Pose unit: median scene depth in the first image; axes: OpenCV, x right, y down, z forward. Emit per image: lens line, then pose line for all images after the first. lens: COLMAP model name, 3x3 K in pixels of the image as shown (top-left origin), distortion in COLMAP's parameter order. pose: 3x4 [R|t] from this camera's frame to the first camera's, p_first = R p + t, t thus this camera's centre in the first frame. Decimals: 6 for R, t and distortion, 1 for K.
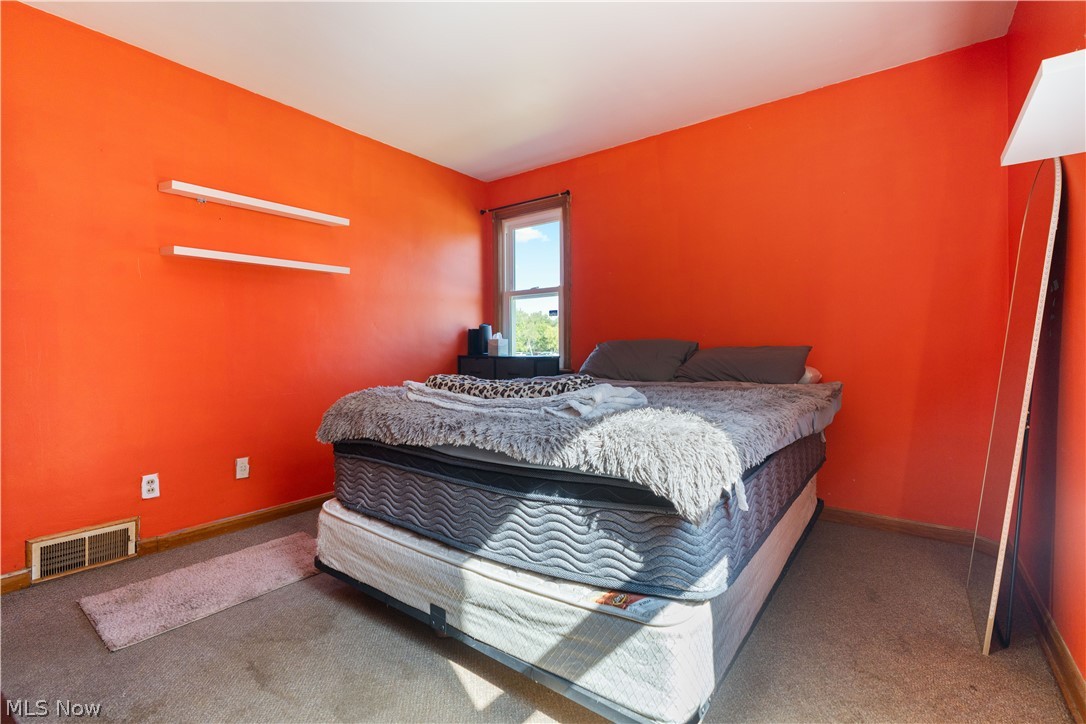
lens RADIAL K [[495.5, 0, 539.2], [0, 495.5, 350.8], [0, 0, 1]] dist [-0.007238, 0.001953]
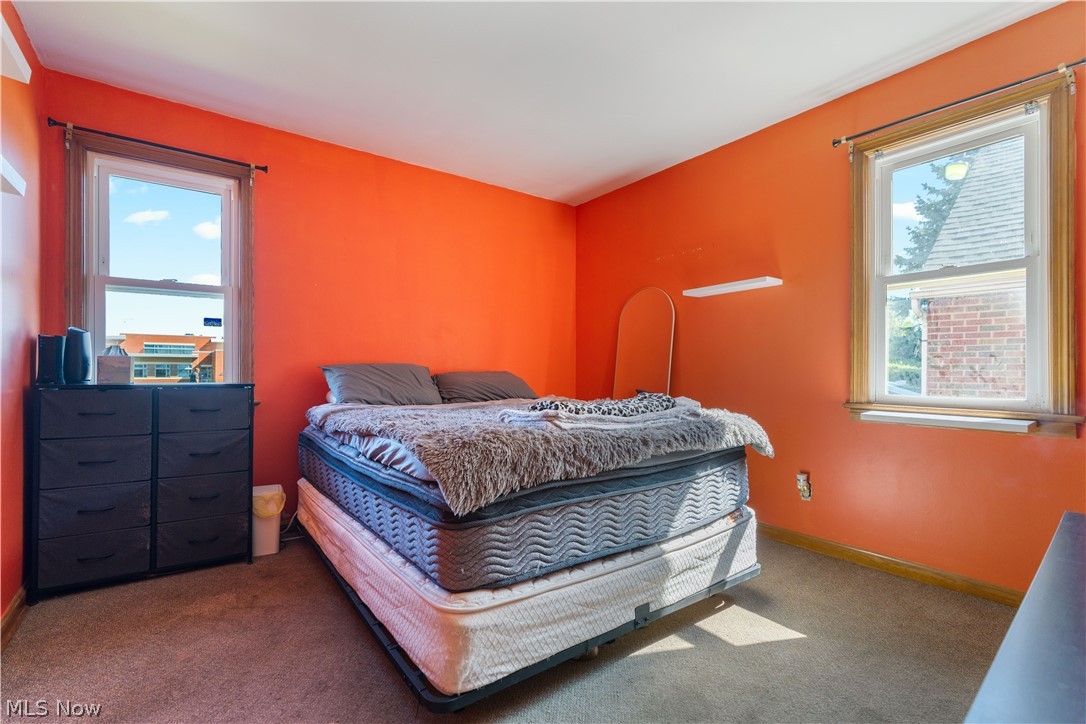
lens RADIAL K [[495.5, 0, 538.9], [0, 495.5, 370.8], [0, 0, 1]] dist [-0.007238, 0.001953]
pose [[0.278785, 0.004040, 0.960345, -1.280780], [0.000617, 0.999990, -0.004386, -0.006136], [-0.960353, 0.001815, 0.278779, 0.869276]]
